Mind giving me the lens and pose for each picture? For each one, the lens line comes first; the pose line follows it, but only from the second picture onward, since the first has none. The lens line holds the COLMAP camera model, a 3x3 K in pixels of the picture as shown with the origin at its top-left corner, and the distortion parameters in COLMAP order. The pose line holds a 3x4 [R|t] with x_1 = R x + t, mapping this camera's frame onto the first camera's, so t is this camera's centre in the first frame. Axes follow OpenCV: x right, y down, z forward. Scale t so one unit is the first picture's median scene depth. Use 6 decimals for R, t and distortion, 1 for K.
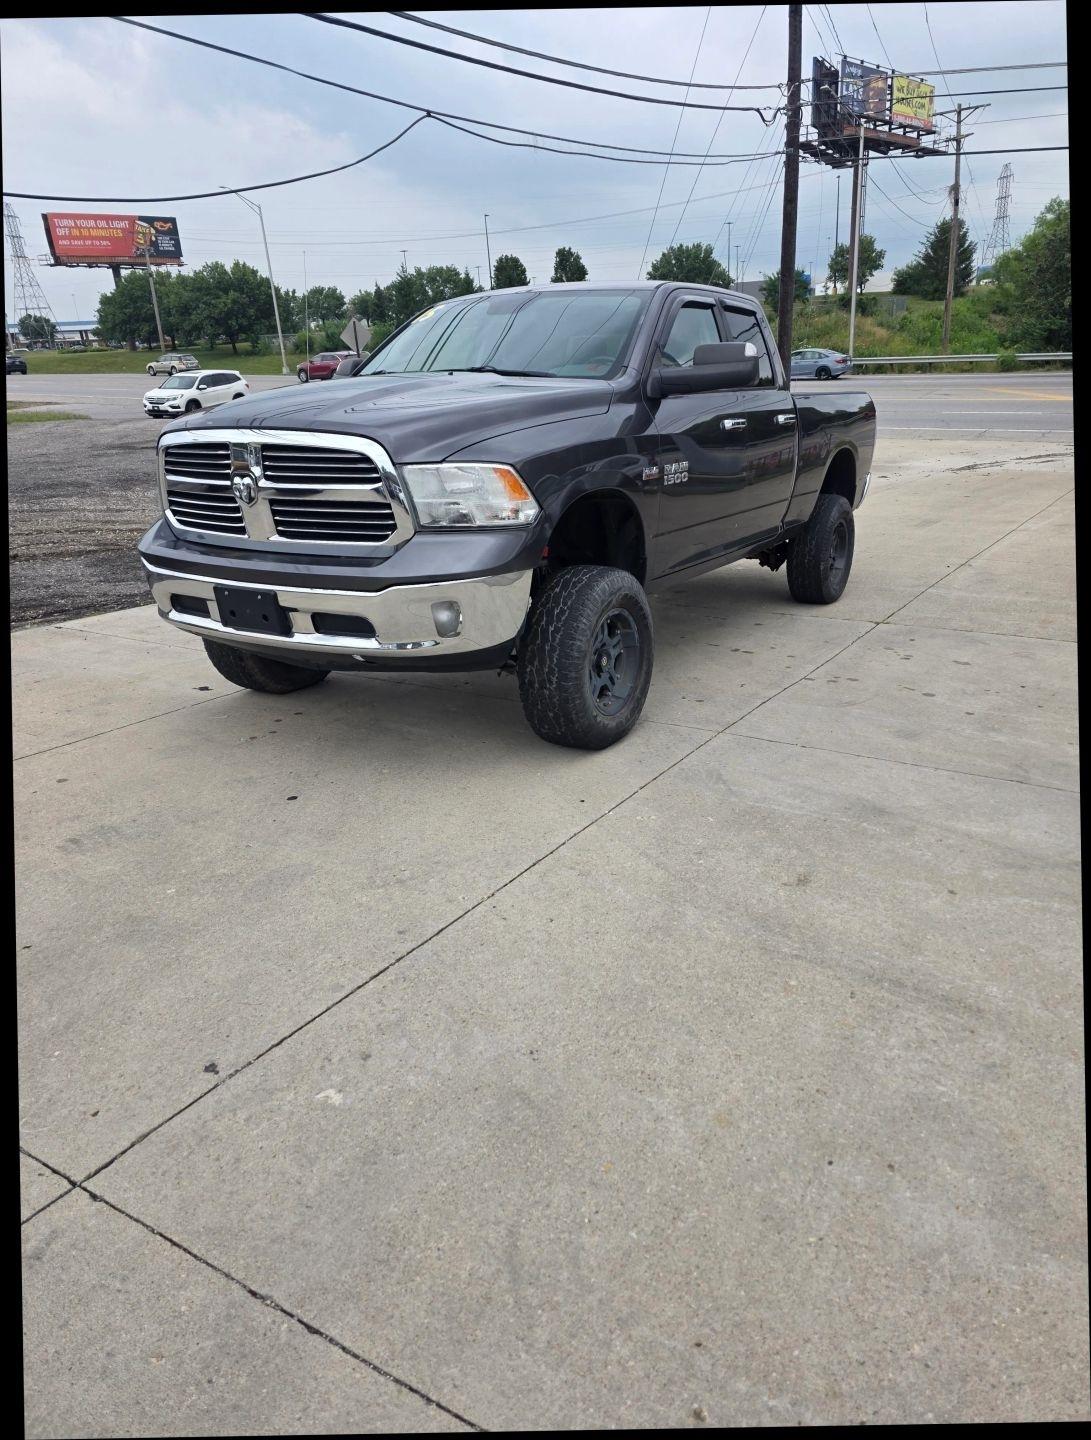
lens RADIAL K [[1001.3, 0, 578.8], [0, 1001.3, 713.6], [0, 0, 1]] dist [0.082749, -0.070583]
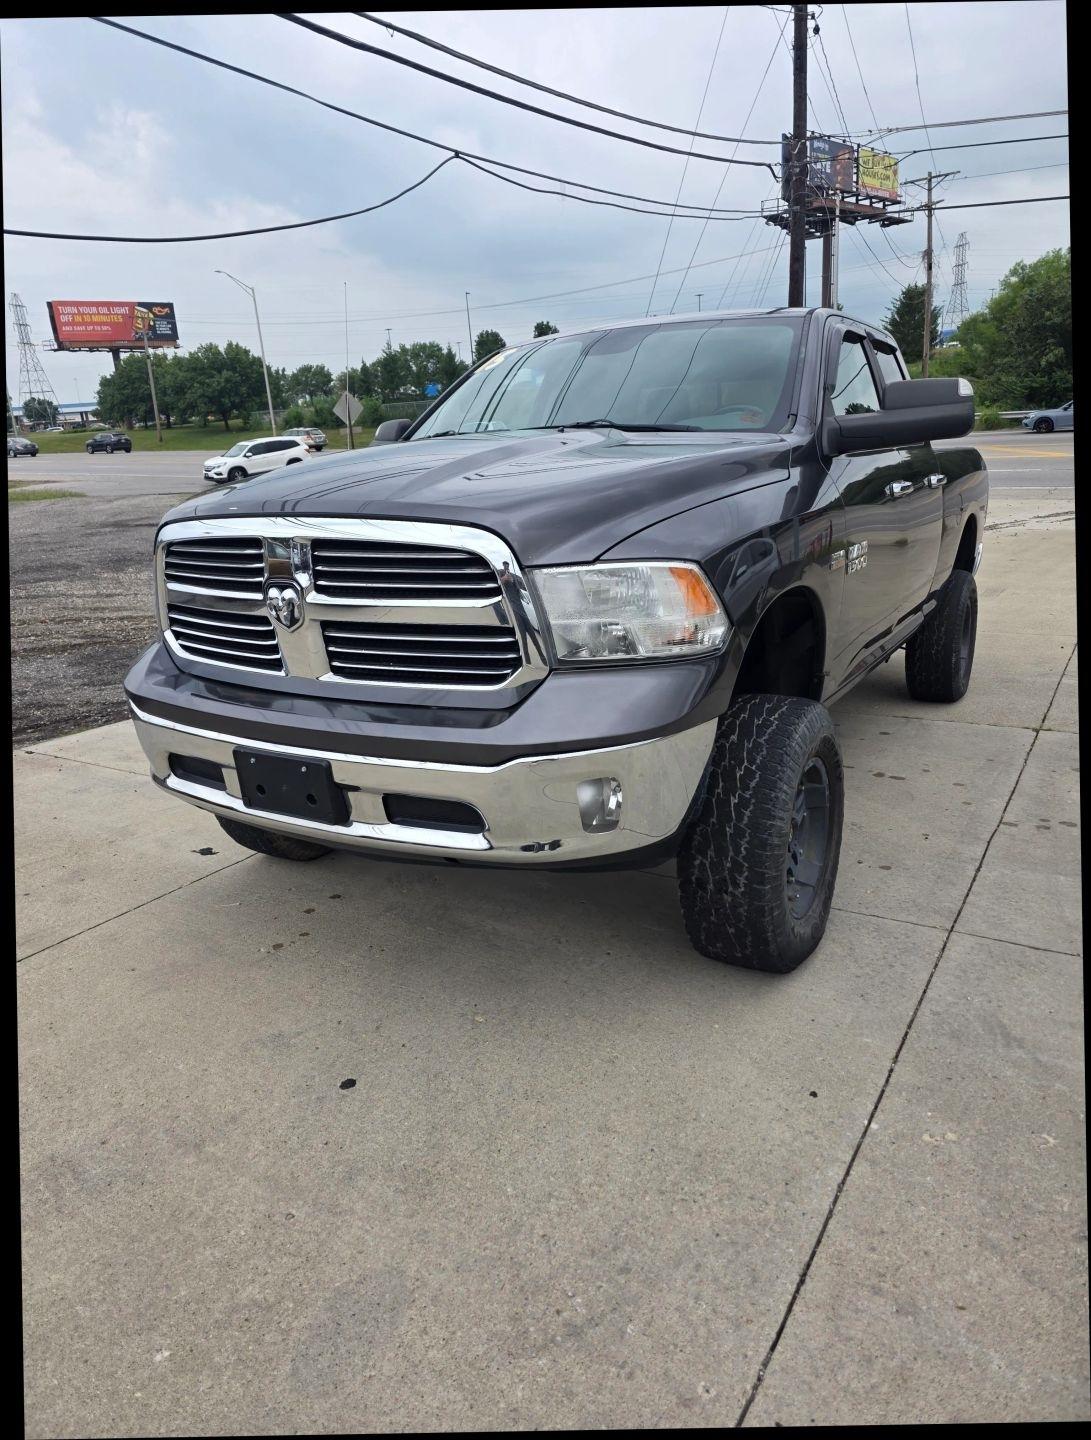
lens RADIAL K [[980.8, 0, 503.1], [0, 980.8, 701.3], [0, 0, 1]] dist [0.076077, -0.078197]
pose [[0.998848, -0.008990, -0.047137, -0.064117], [0.005769, 0.997668, -0.068015, -0.046813], [0.047639, 0.067664, 0.996570, 0.151323]]
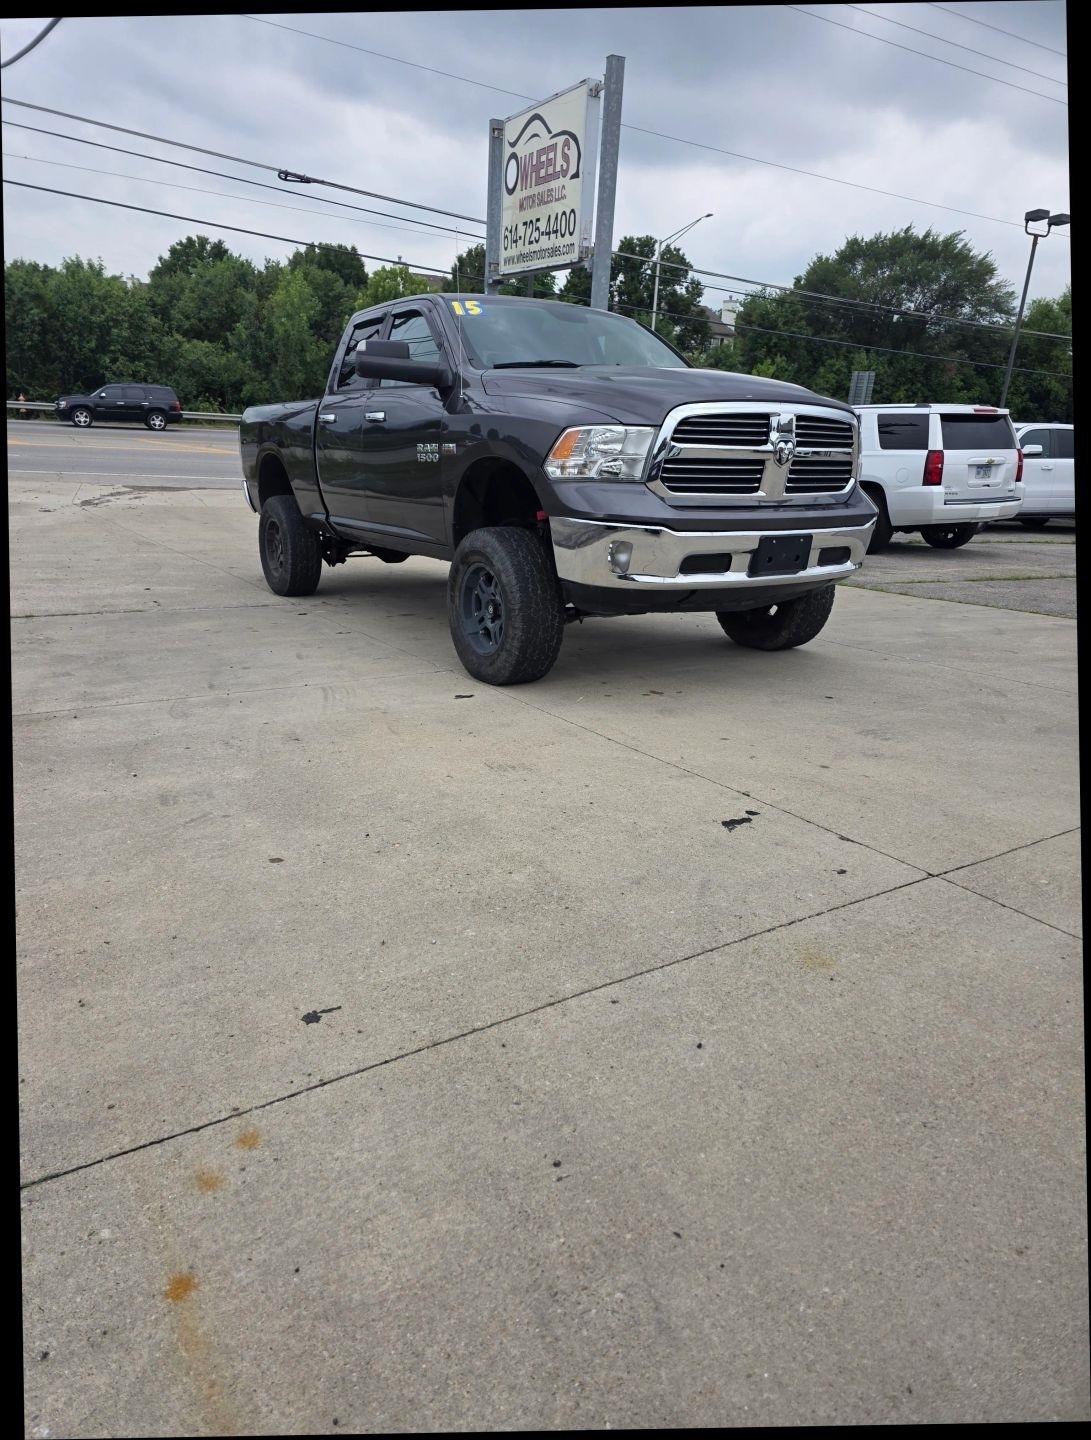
lens RADIAL K [[1001.3, 0, 578.8], [0, 1001.3, 713.6], [0, 0, 1]] dist [0.082749, -0.070583]
pose [[0.440635, -0.198101, 0.875555, -0.633862], [0.243126, 0.965229, 0.096034, -0.038414], [-0.864136, 0.170554, 0.473477, 0.281021]]
